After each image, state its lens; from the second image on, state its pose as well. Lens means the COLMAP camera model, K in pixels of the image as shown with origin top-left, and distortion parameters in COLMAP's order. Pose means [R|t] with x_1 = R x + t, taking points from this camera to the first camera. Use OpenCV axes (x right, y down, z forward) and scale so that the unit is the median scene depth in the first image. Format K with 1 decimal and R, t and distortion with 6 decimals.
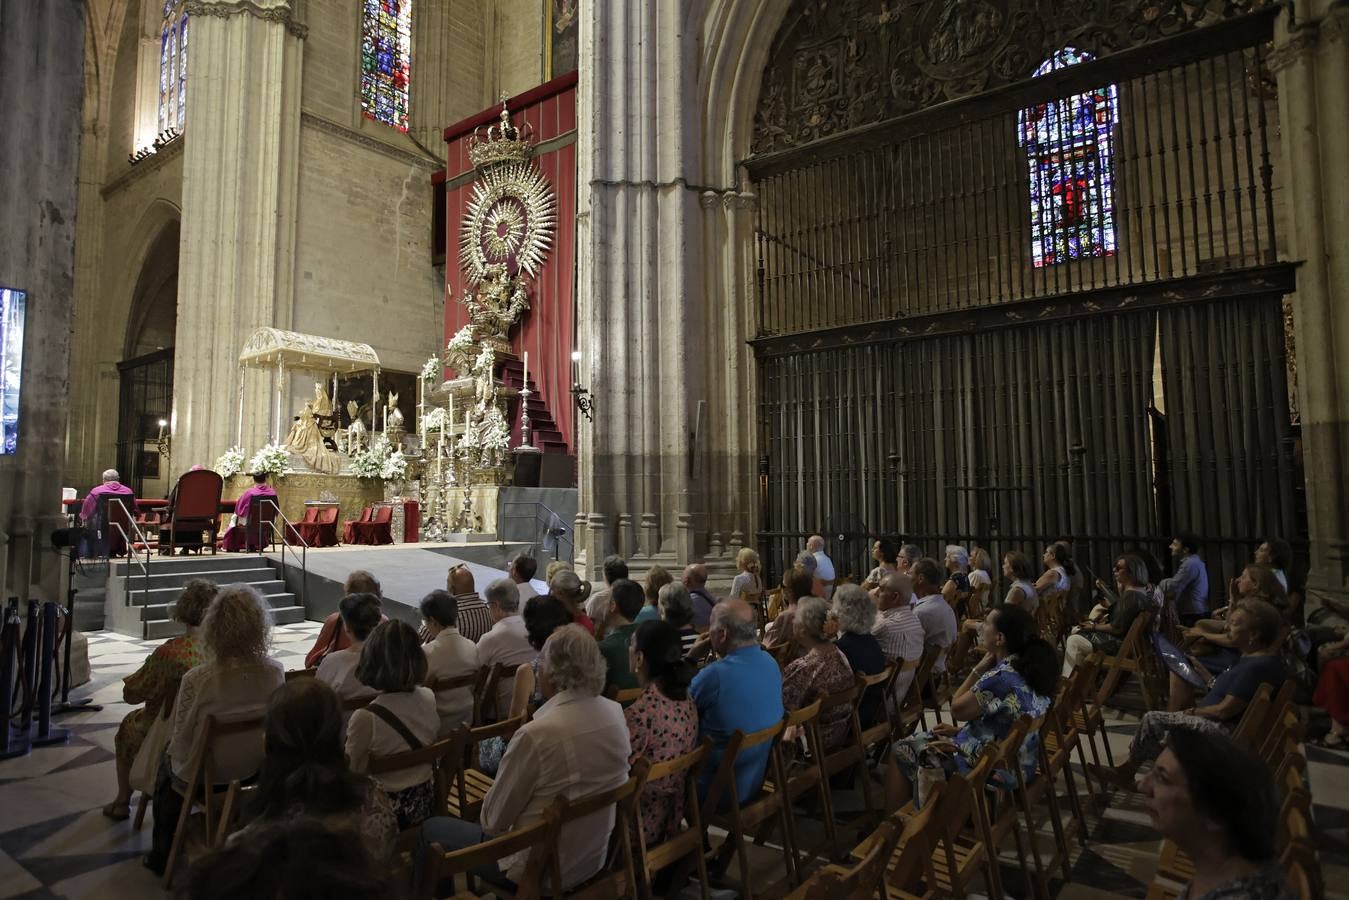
lens RADIAL K [[827.2, 0, 673.9], [0, 827.2, 440.7], [0, 0, 1]] dist [-0.032448, 0.000550]
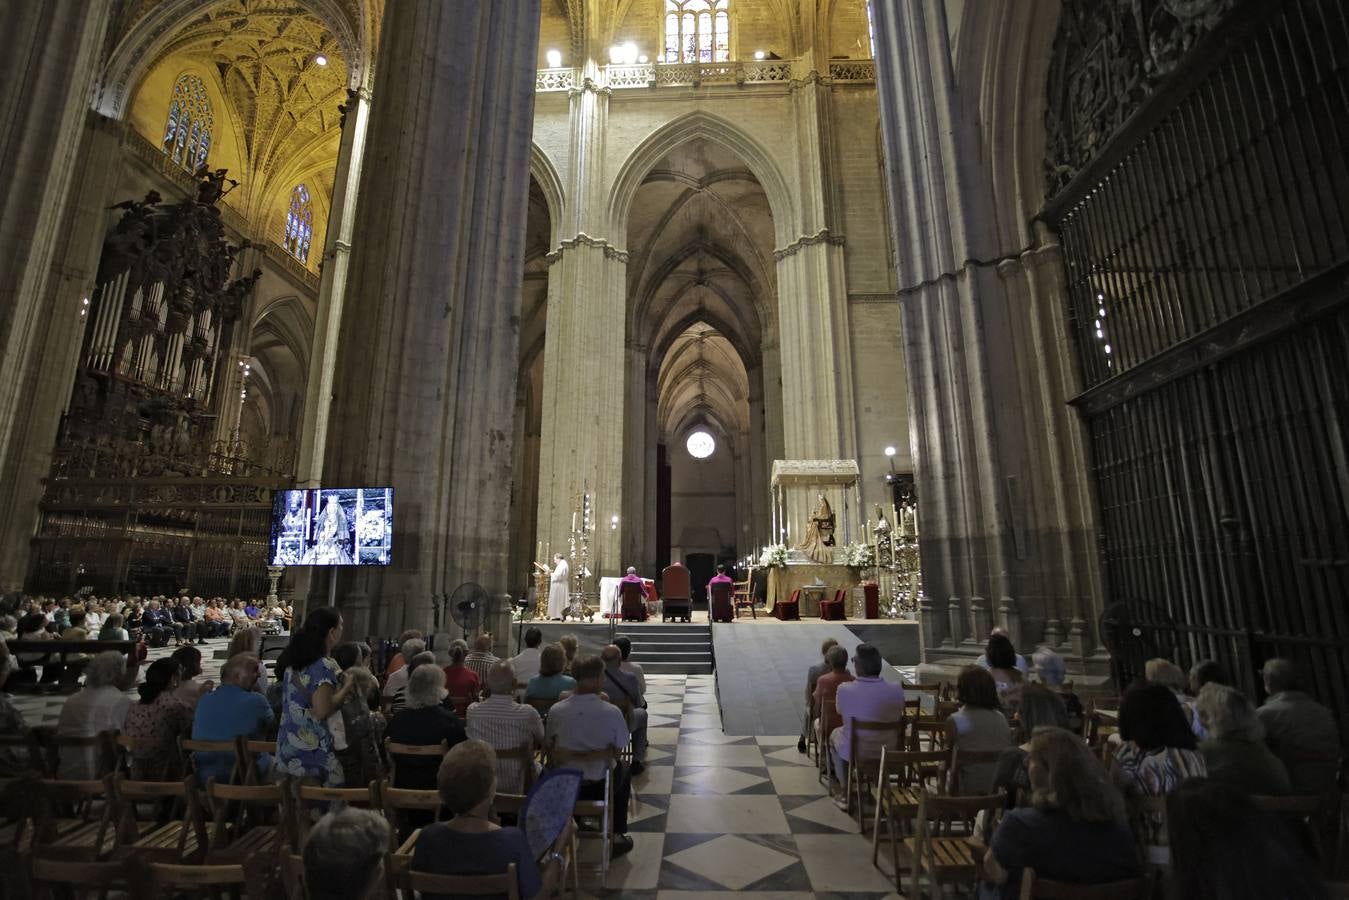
lens RADIAL K [[661.8, 0, 672.1], [0, 661.8, 444.9], [0, 0, 1]] dist [-0.061516, 0.030301]
pose [[0.569931, -0.171506, -0.803595, 0.403115], [0.065812, 0.984361, -0.163410, 0.012613], [0.819053, 0.040246, 0.572305, 0.248294]]
